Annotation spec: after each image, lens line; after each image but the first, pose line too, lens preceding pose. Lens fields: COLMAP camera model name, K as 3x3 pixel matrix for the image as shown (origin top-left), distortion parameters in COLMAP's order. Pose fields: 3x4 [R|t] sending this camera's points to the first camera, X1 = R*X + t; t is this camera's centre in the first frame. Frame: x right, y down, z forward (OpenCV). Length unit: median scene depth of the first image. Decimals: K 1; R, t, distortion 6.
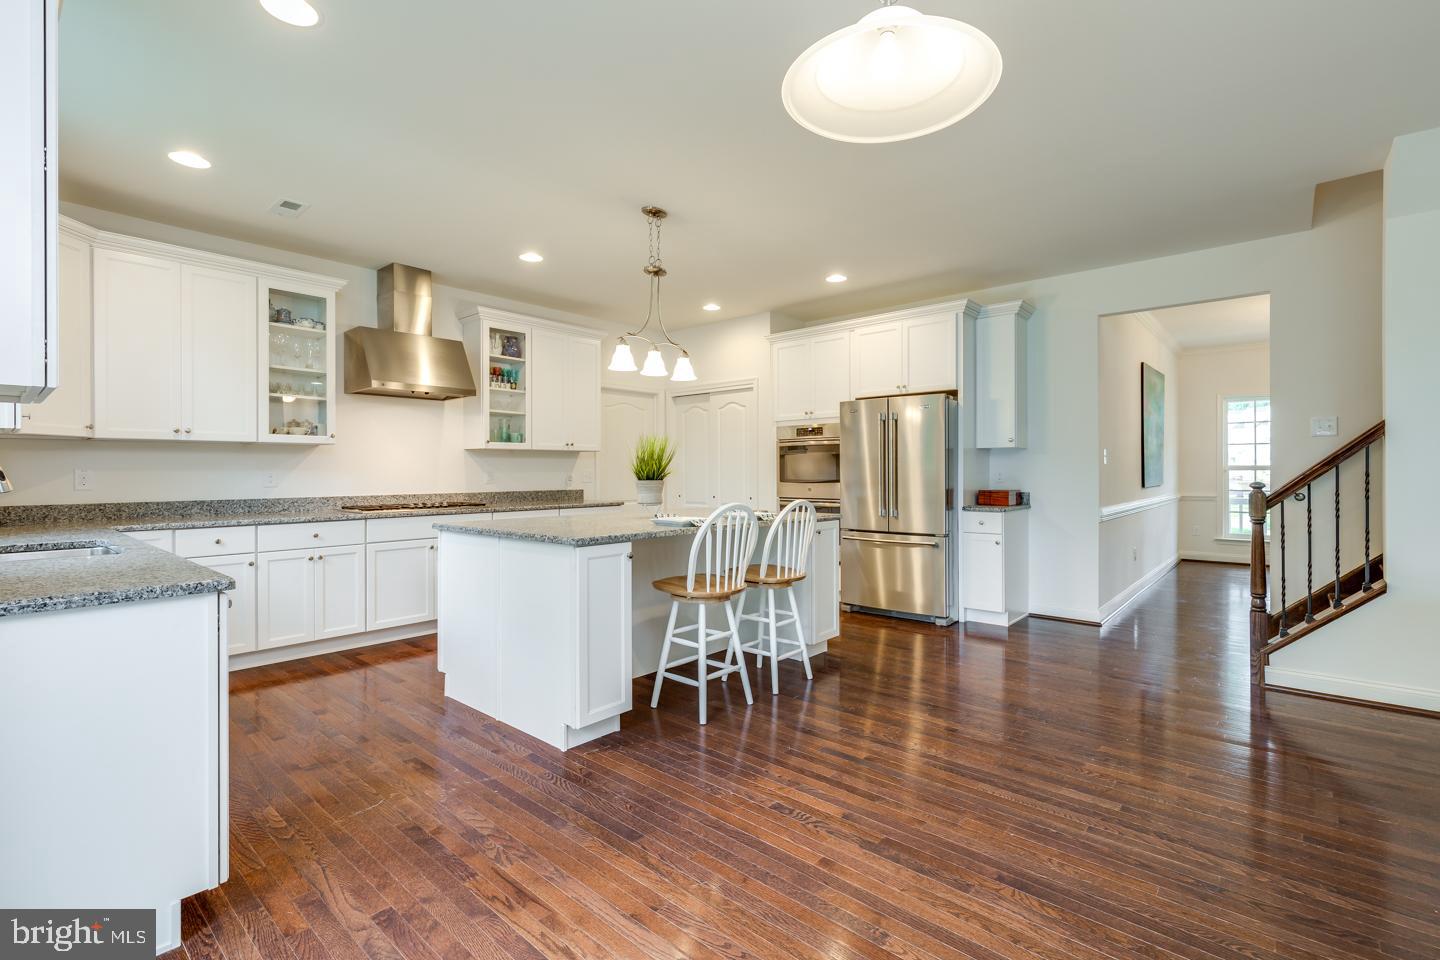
lens RADIAL K [[649.4, 0, 717.6], [0, 649.4, 470.7], [0, 0, 1]] dist [0.003089, 0.000297]
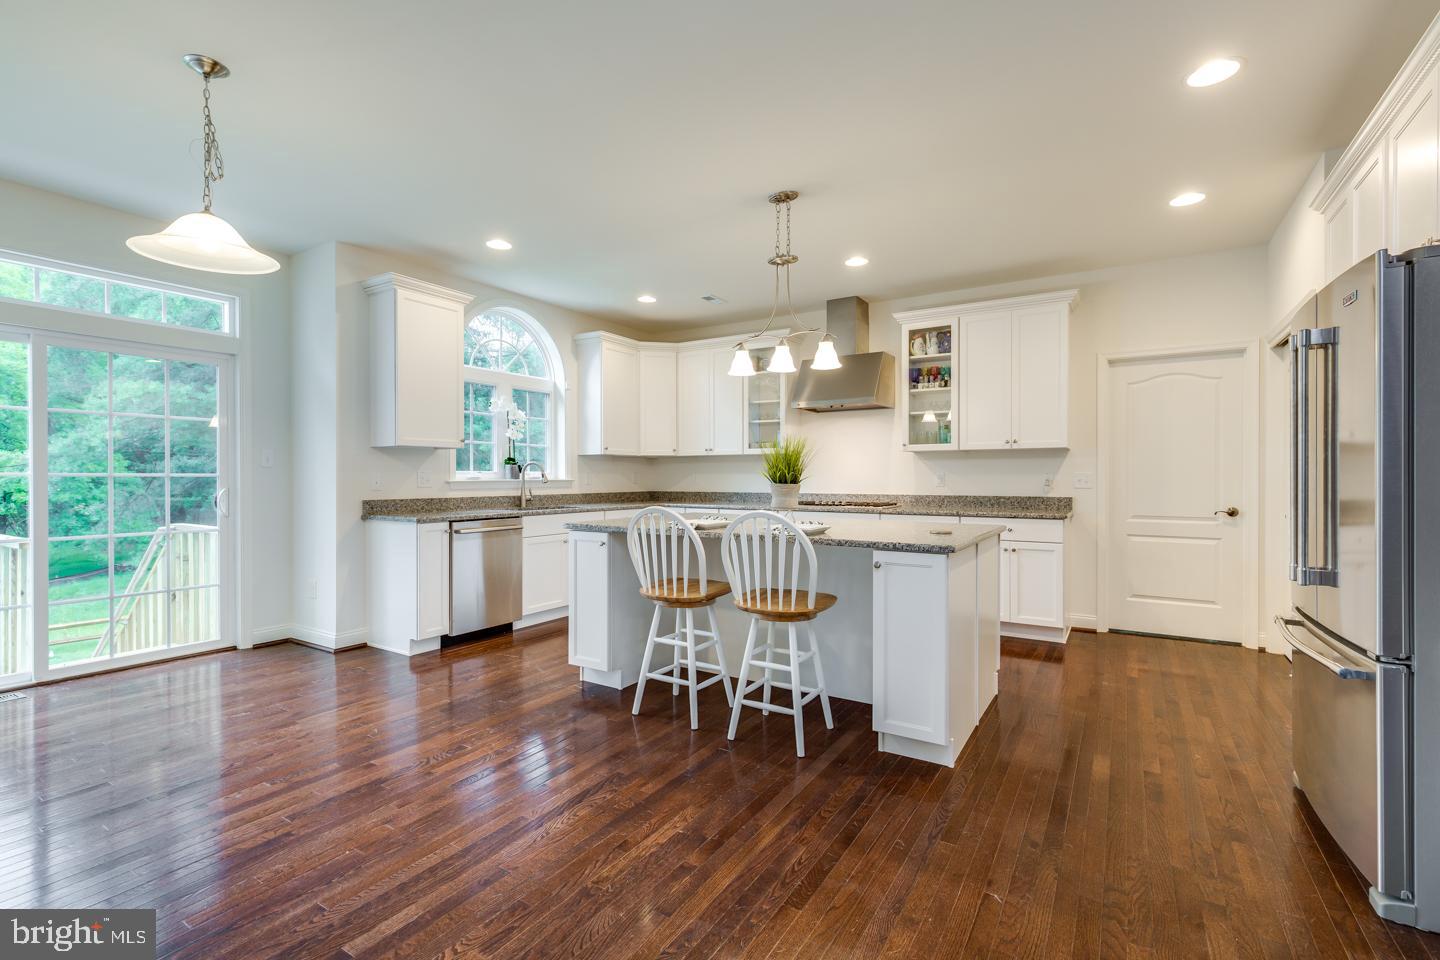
lens RADIAL K [[641.4, 0, 720.0], [0, 641.4, 480.0], [0, 0, 1]] dist [0.002370, -0.000122]
pose [[0.167972, 0.010193, -0.985739, 0.743631], [0.001368, 0.999943, 0.010573, -0.000948], [0.985791, -0.003125, 0.167948, 0.697166]]
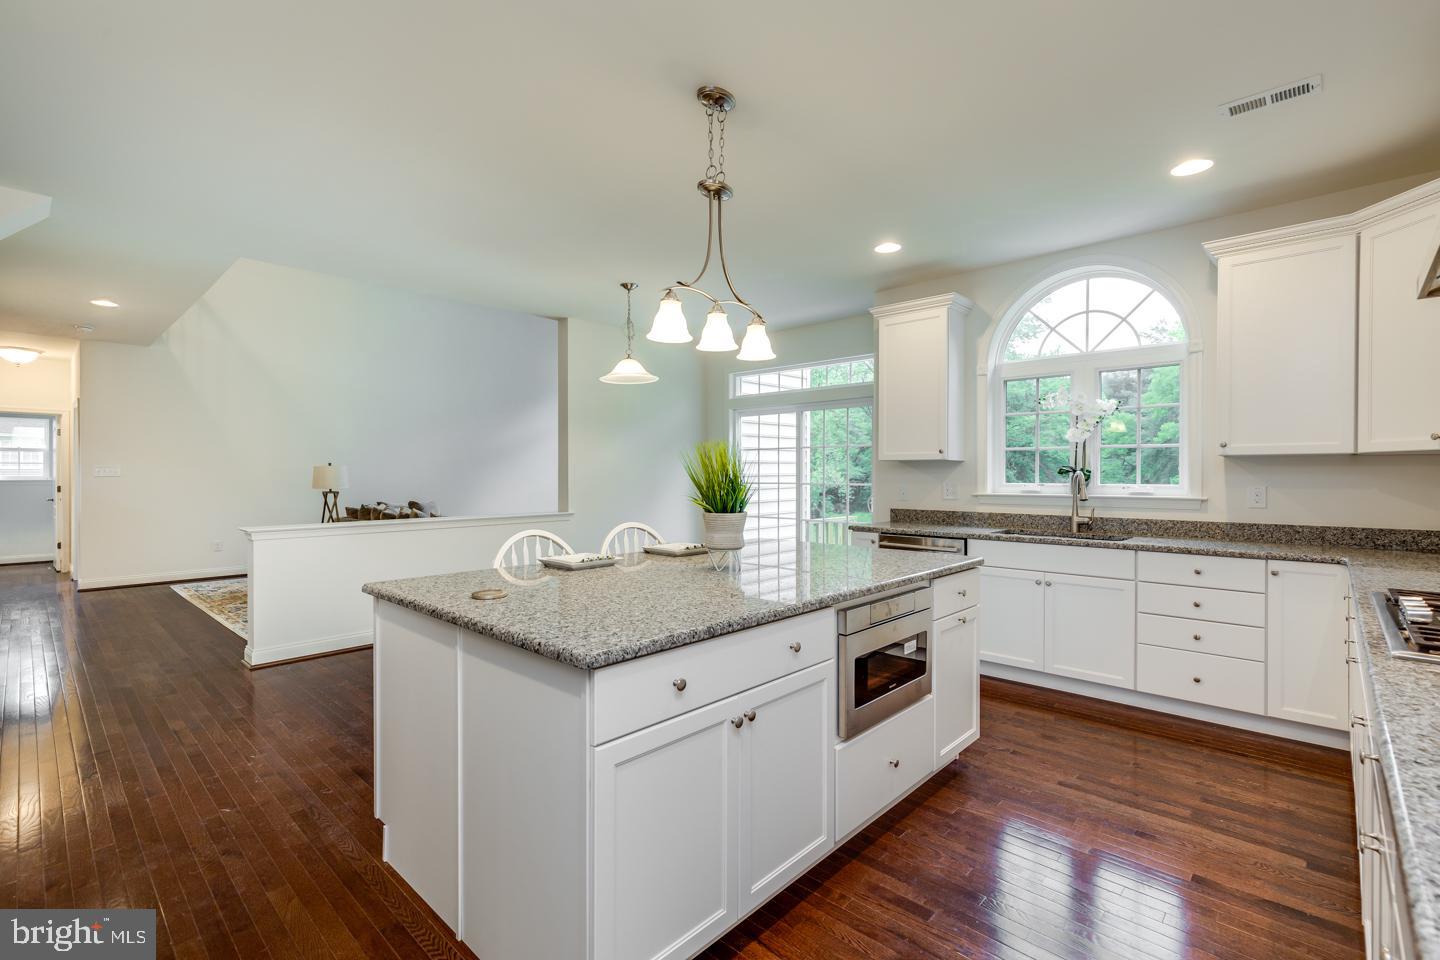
lens RADIAL K [[649.4, 0, 717.6], [0, 649.4, 470.7], [0, 0, 1]] dist [0.003089, 0.000297]
pose [[-0.999537, 0.003180, 0.030275, -0.110278], [0.002966, 0.999970, -0.007109, -0.020782], [-0.030297, -0.007016, -0.999516, 1.531443]]
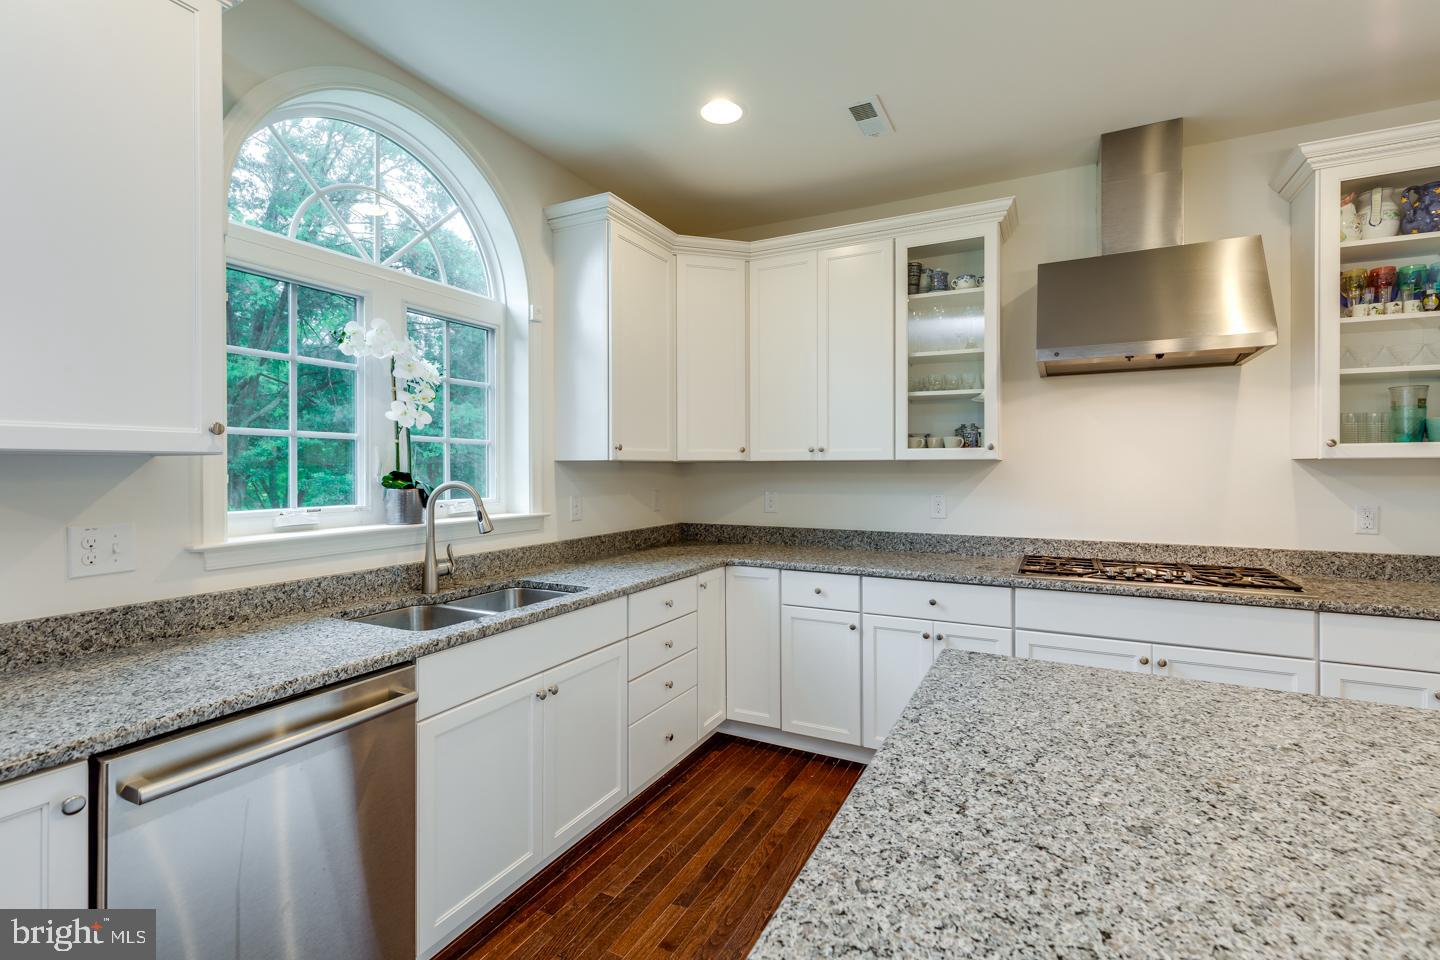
lens RADIAL K [[649.4, 0, 717.6], [0, 649.4, 470.7], [0, 0, 1]] dist [0.003089, 0.000297]
pose [[0.246518, 0.009087, -0.969096, -0.035854], [0.001870, 0.999950, 0.009852, -0.039455], [0.969136, -0.004241, 0.246489, 0.619152]]
